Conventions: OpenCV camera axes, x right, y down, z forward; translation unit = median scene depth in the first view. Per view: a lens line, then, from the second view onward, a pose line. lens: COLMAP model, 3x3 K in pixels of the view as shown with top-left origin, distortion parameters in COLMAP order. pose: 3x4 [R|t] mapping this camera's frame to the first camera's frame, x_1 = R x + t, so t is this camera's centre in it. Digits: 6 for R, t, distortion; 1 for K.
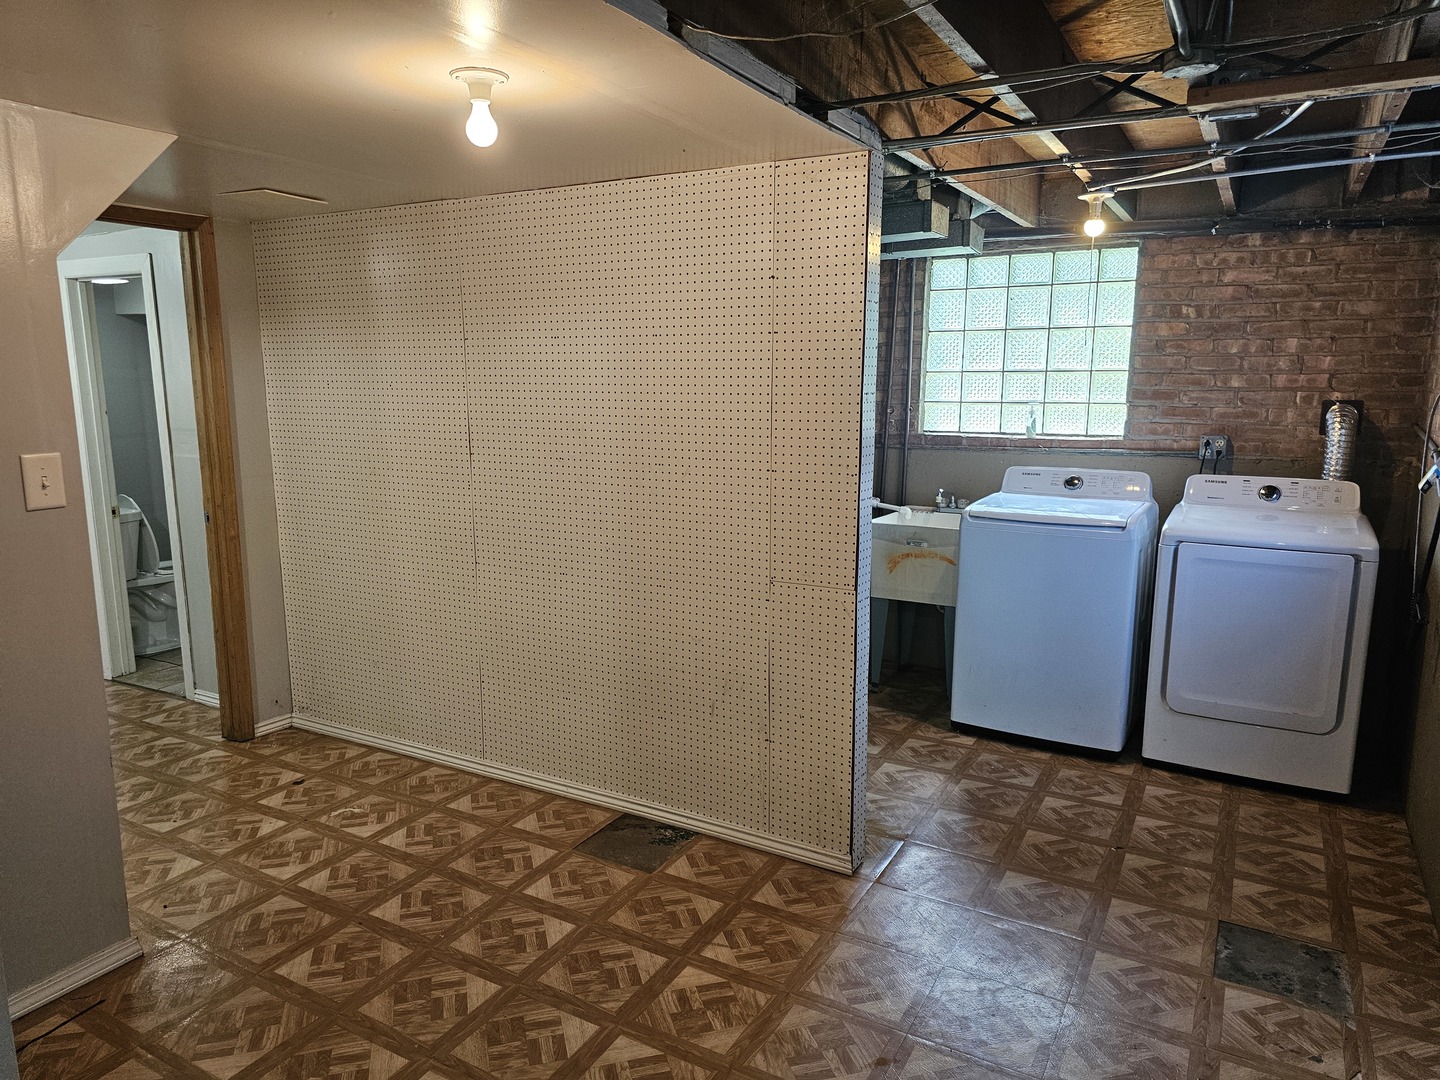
lens RADIAL K [[972.9, 0, 716.4], [0, 972.9, 543.9], [0, 0, 1]] dist [0.054296, -0.045704]
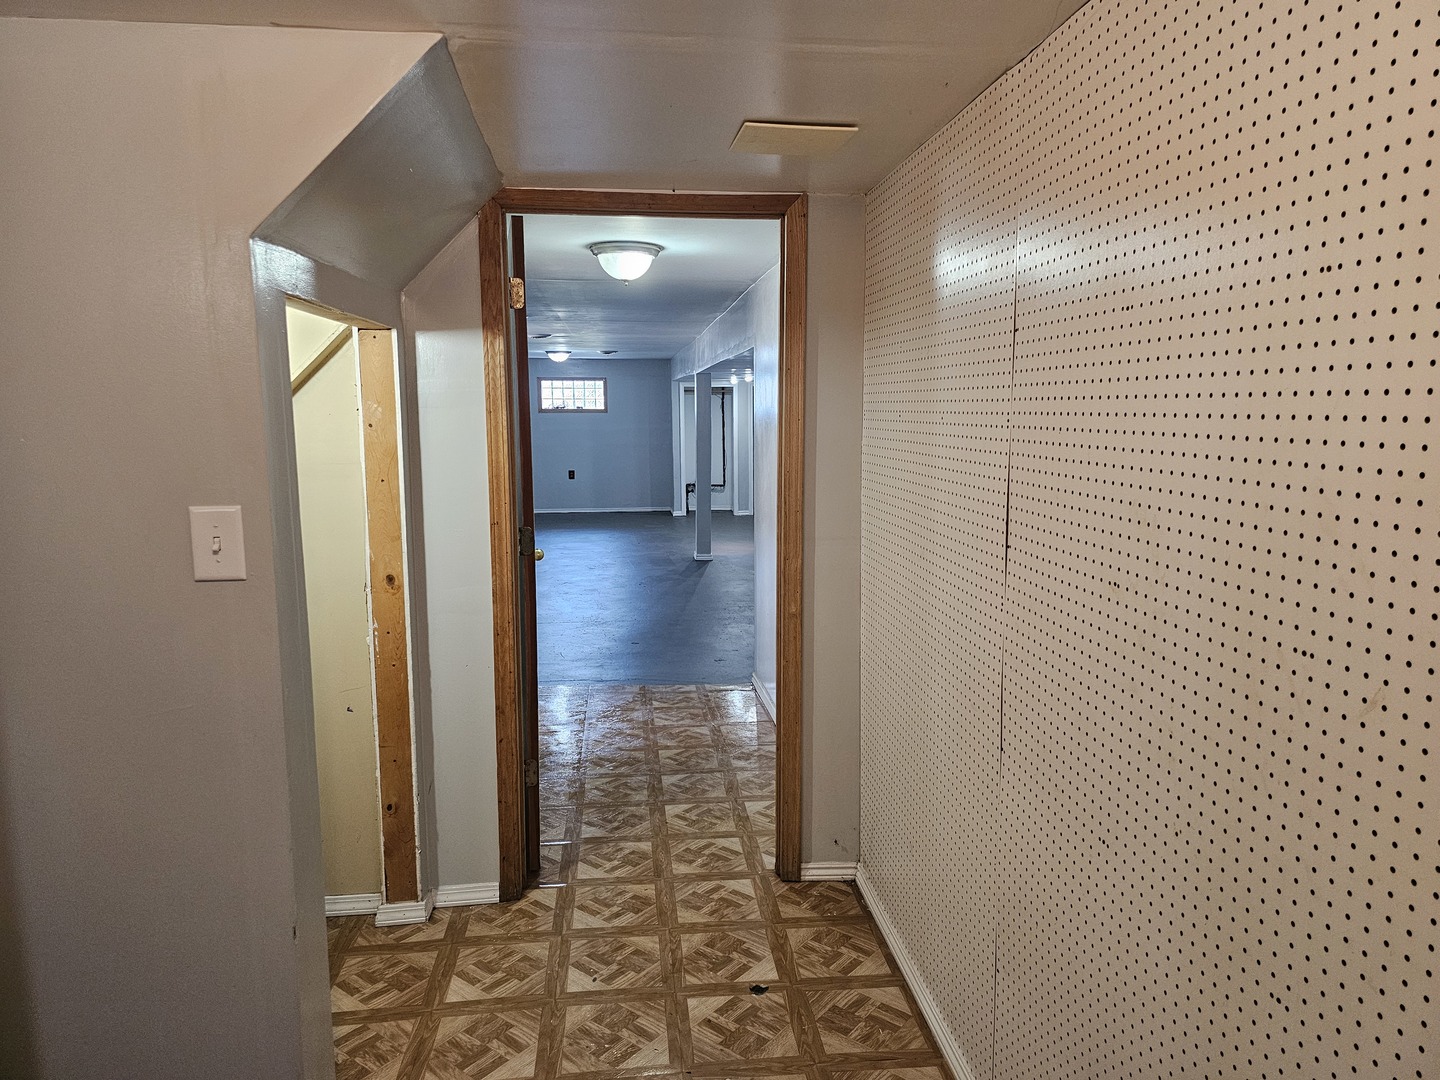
lens RADIAL K [[972.9, 0, 717.9], [0, 972.9, 530.9], [0, 0, 1]] dist [0.054296, -0.045704]
pose [[0.576283, 0.103072, -0.810724, 0.080747], [-0.135922, 0.990287, 0.029284, -0.088847], [0.805868, 0.093319, 0.584696, 0.529869]]
